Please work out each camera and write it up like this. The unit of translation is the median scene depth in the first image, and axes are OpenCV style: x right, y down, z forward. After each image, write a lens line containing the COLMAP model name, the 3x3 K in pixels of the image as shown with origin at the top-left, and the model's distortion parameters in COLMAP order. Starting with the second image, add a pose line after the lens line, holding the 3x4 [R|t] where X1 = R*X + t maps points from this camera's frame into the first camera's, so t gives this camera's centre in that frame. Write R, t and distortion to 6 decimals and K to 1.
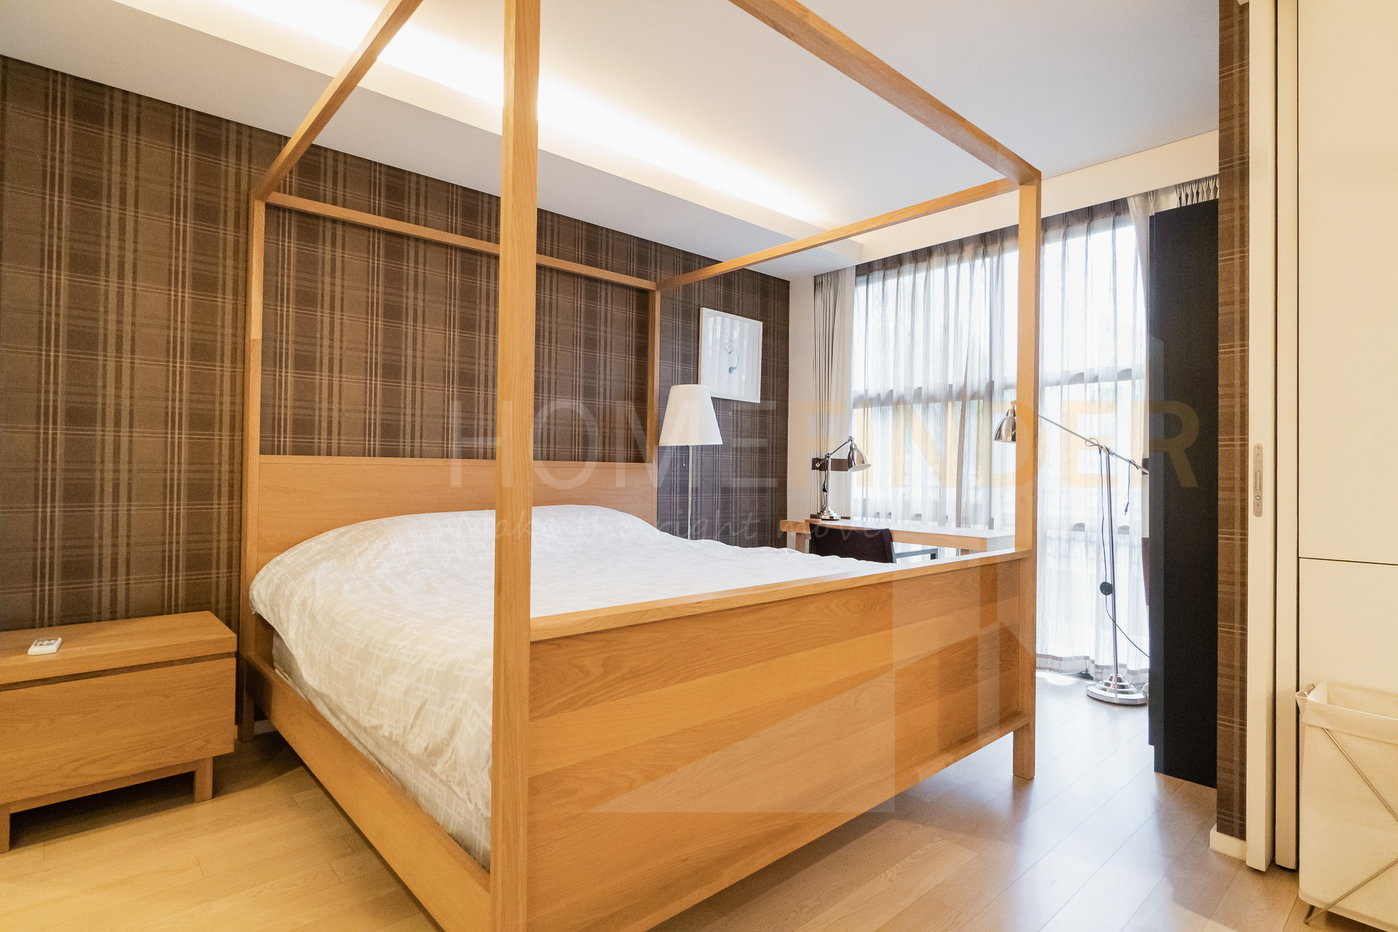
lens RADIAL K [[819.3, 0, 699.0], [0, 819.3, 466.0], [0, 0, 1]] dist [0.038002, -0.000015]
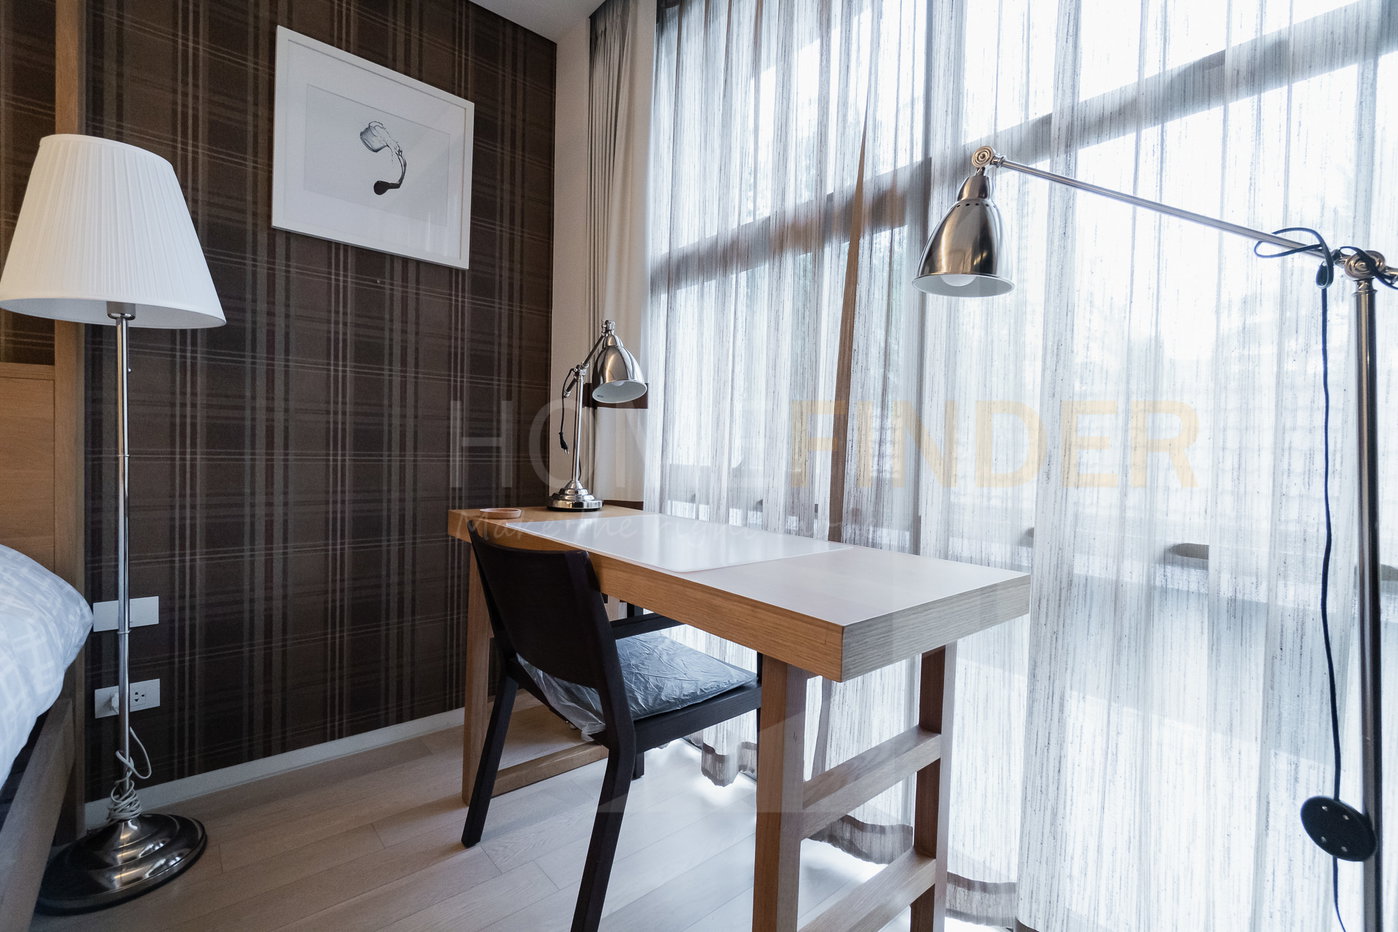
lens RADIAL K [[633.8, 0, 699.0], [0, 633.8, 466.0], [0, 0, 1]] dist [0.000629, 0.000023]
pose [[0.997529, 0.020307, -0.067254, 0.259790], [-0.019328, 0.999698, 0.015184, 0.035671], [0.067542, -0.013846, 0.997620, 0.667539]]
